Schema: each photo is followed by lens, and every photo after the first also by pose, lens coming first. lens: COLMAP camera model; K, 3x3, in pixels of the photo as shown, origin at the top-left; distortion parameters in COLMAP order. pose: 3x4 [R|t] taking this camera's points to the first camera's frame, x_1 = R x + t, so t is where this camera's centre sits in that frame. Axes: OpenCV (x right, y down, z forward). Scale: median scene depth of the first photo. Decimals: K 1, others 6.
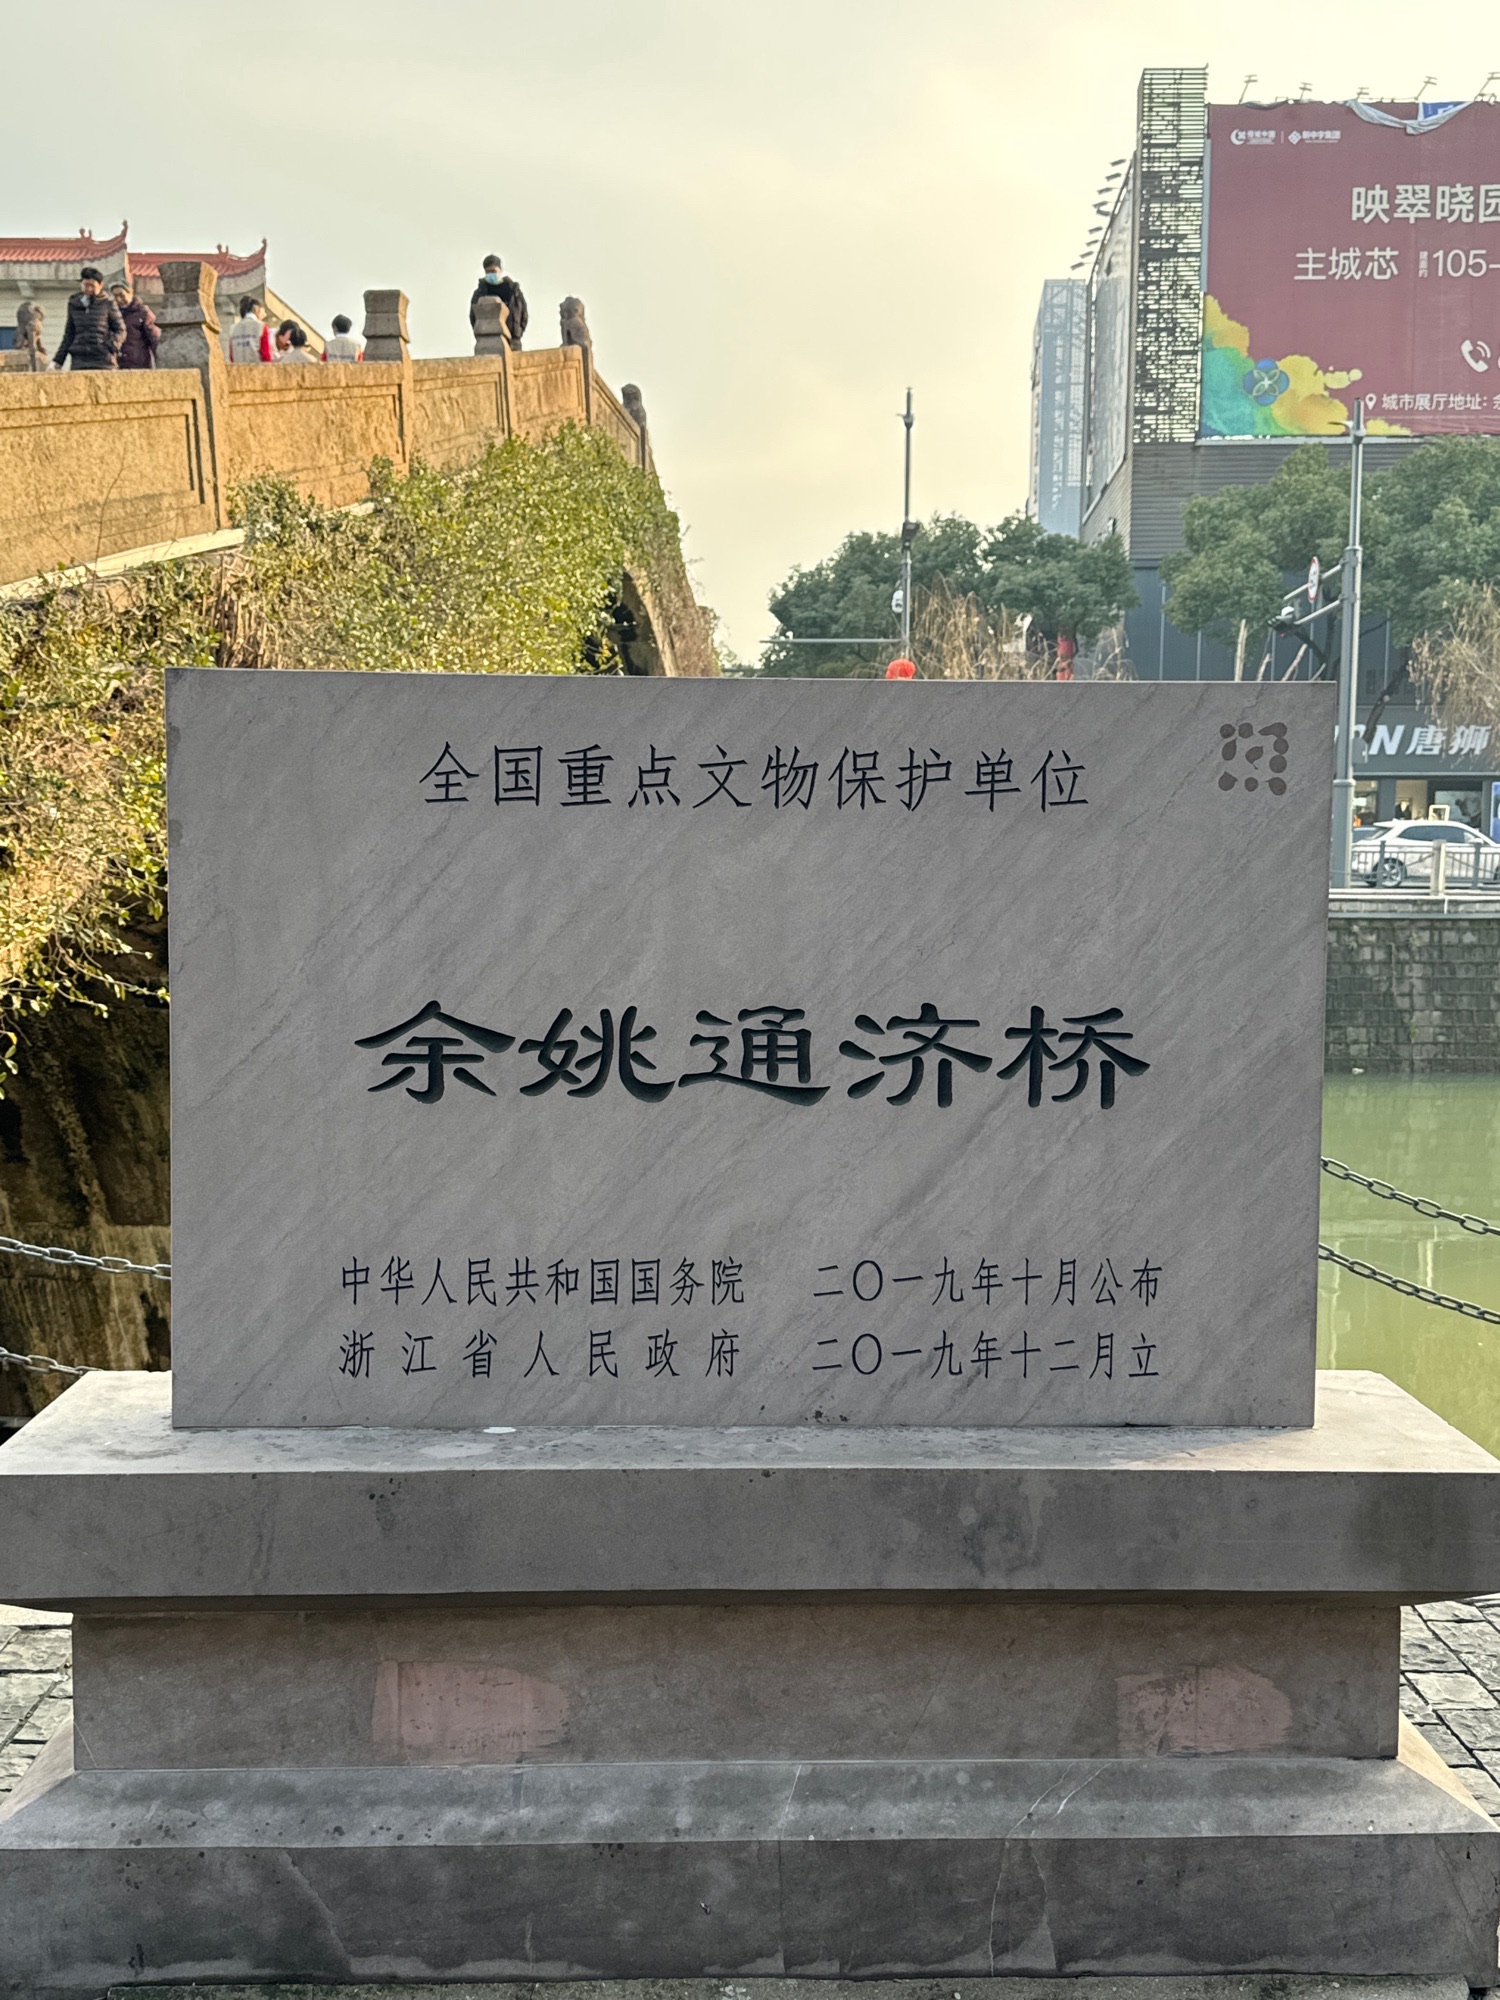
lens RADIAL K [[2093.2, 0, 758.6], [0, 2093.2, 1001.2], [0, 0, 1]] dist [0.137958, -0.328720]
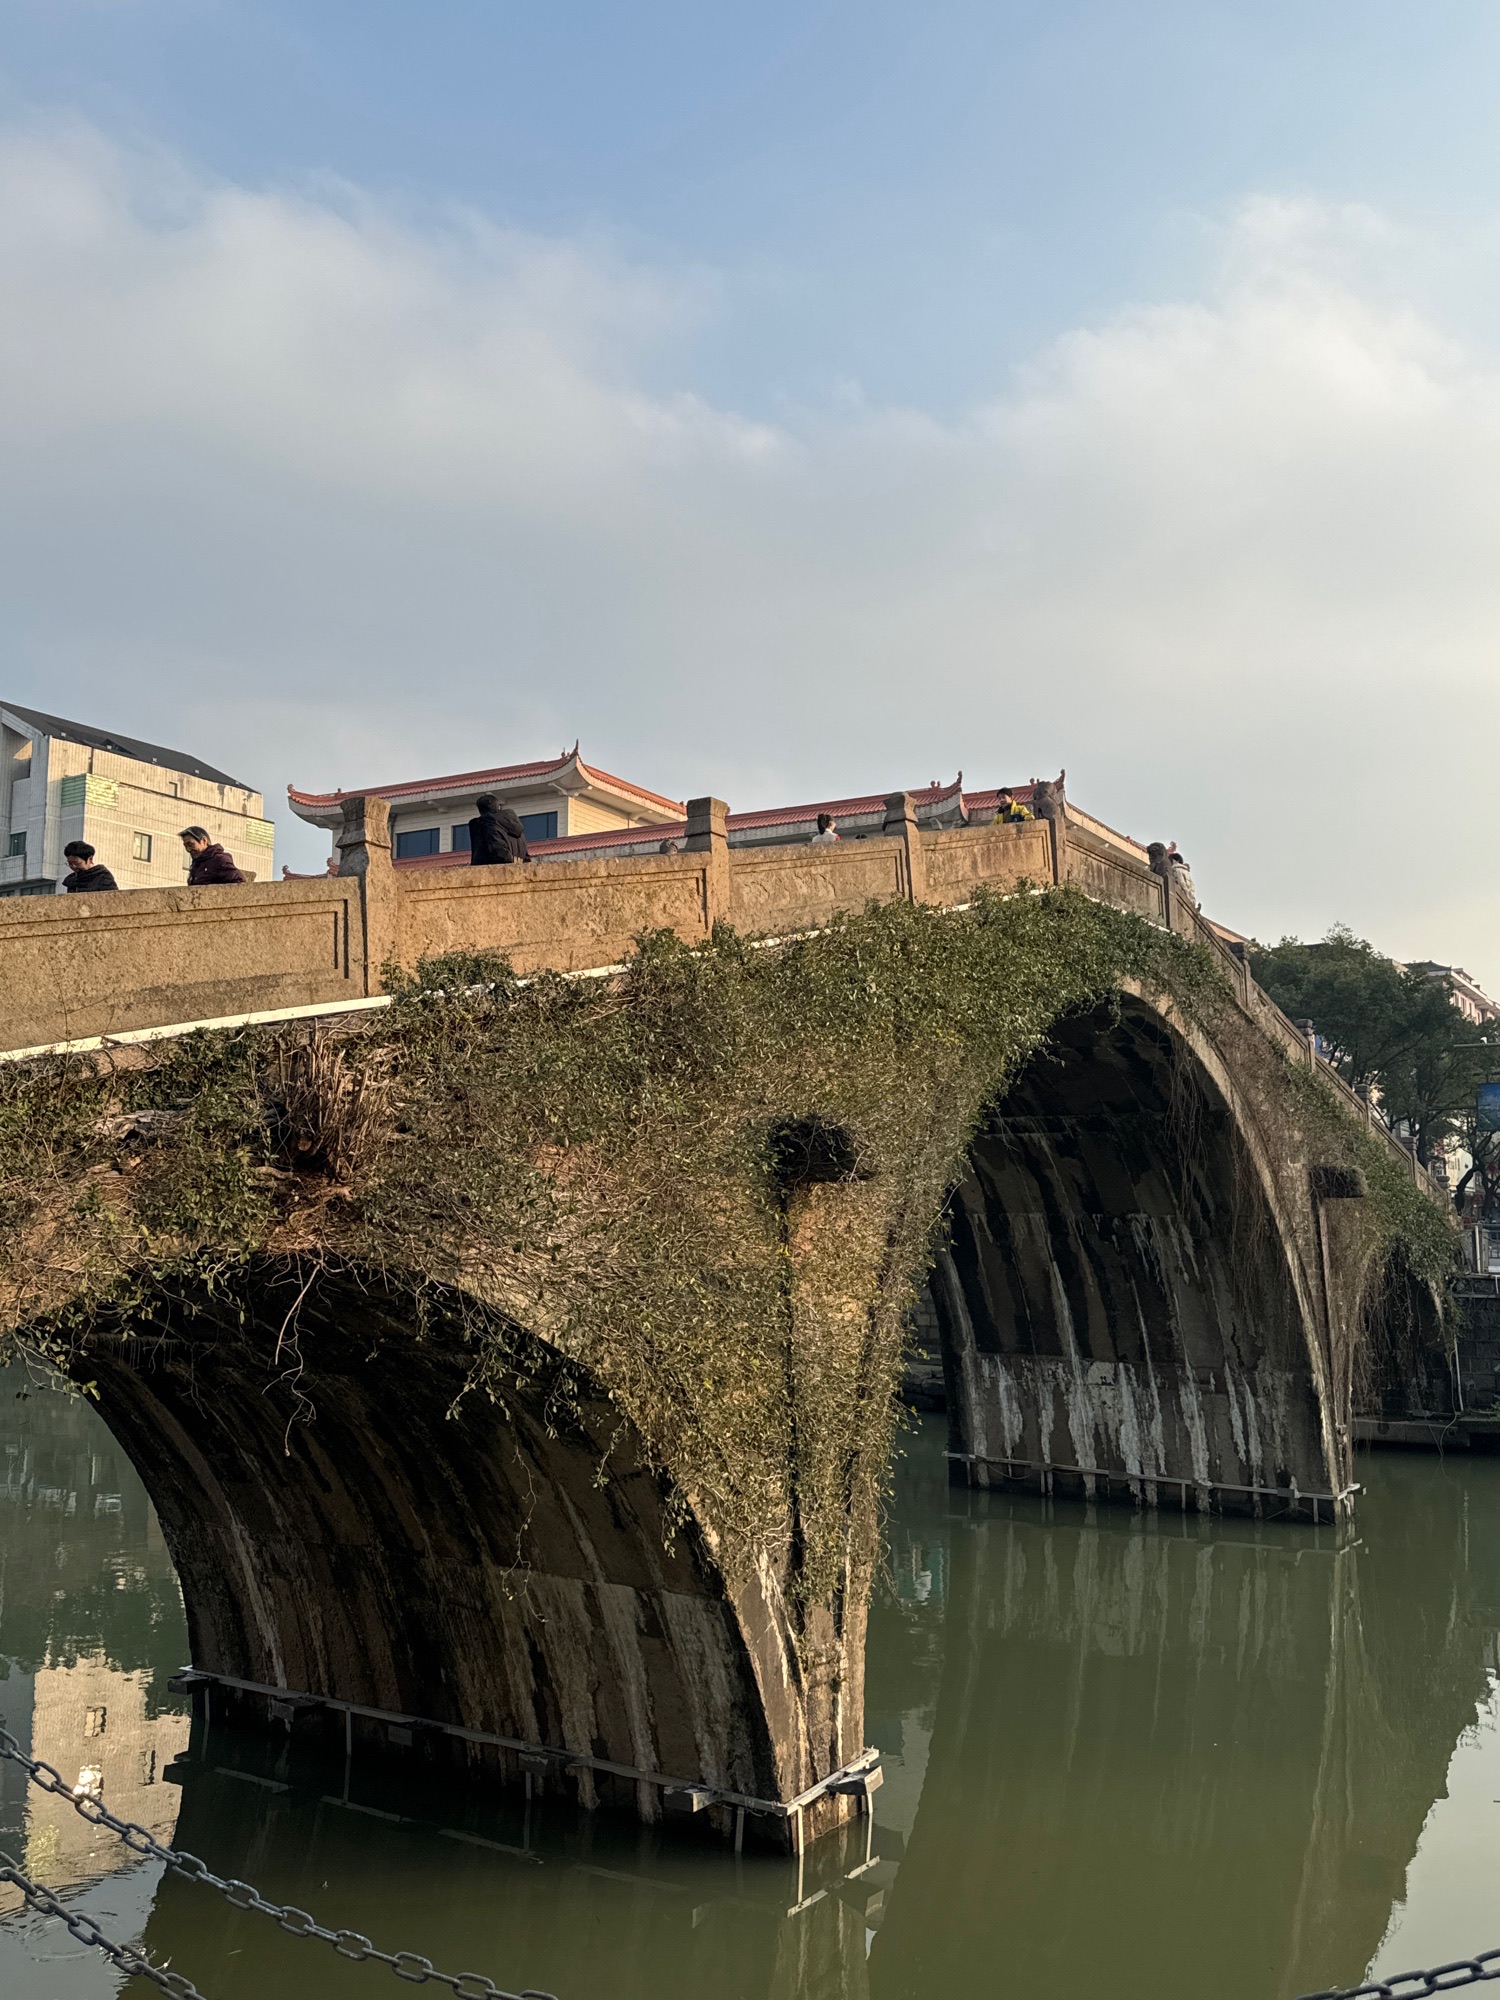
lens RADIAL K [[1643.8, 0, 750.0], [0, 1643.8, 1000.0], [0, 0, 1]] dist [0.207597, -0.462847]
pose [[0.884456, -0.068544, -0.461562, 1.309602], [-0.028720, 0.979281, -0.200461, -0.101563], [0.465739, 0.190555, 0.864162, 0.846451]]
